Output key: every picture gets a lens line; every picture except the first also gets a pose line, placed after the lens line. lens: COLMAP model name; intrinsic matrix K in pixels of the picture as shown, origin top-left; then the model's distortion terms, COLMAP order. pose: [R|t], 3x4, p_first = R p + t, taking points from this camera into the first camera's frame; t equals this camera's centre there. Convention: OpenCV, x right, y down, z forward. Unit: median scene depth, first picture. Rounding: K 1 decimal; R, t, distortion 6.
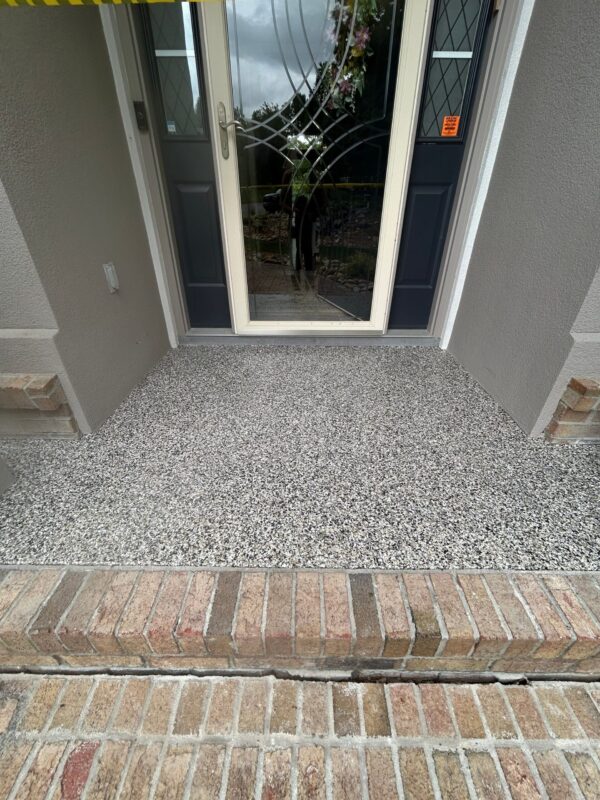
lens RADIAL K [[321.3, 0, 299.9], [0, 321.3, 396.9], [0, 0, 1]] dist [-0.000688, 0.000591]
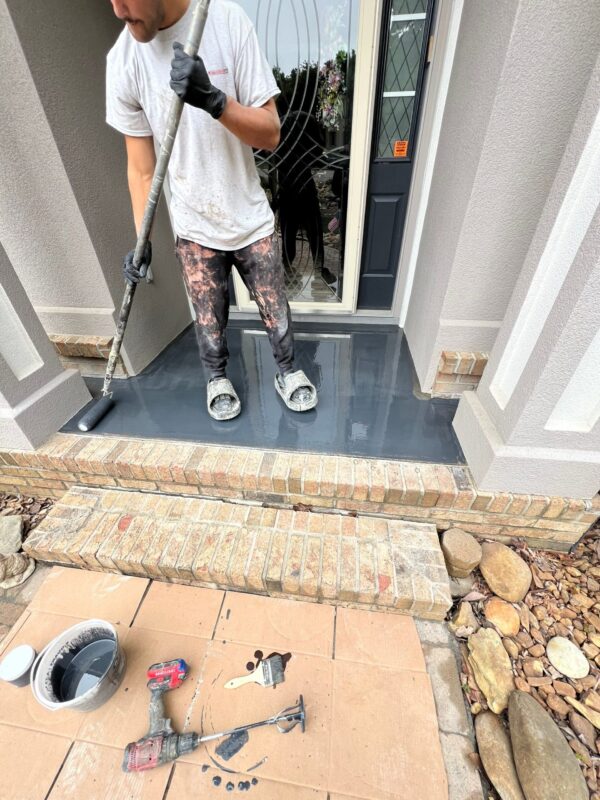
lens RADIAL K [[321.3, 0, 299.9], [0, 321.3, 396.9], [0, 0, 1]] dist [-0.000688, 0.000591]
pose [[0.991877, 0.054144, -0.115099, 0.362306], [-0.044400, 0.995340, 0.085594, 0.050361], [0.119197, -0.079789, 0.989659, -0.498424]]
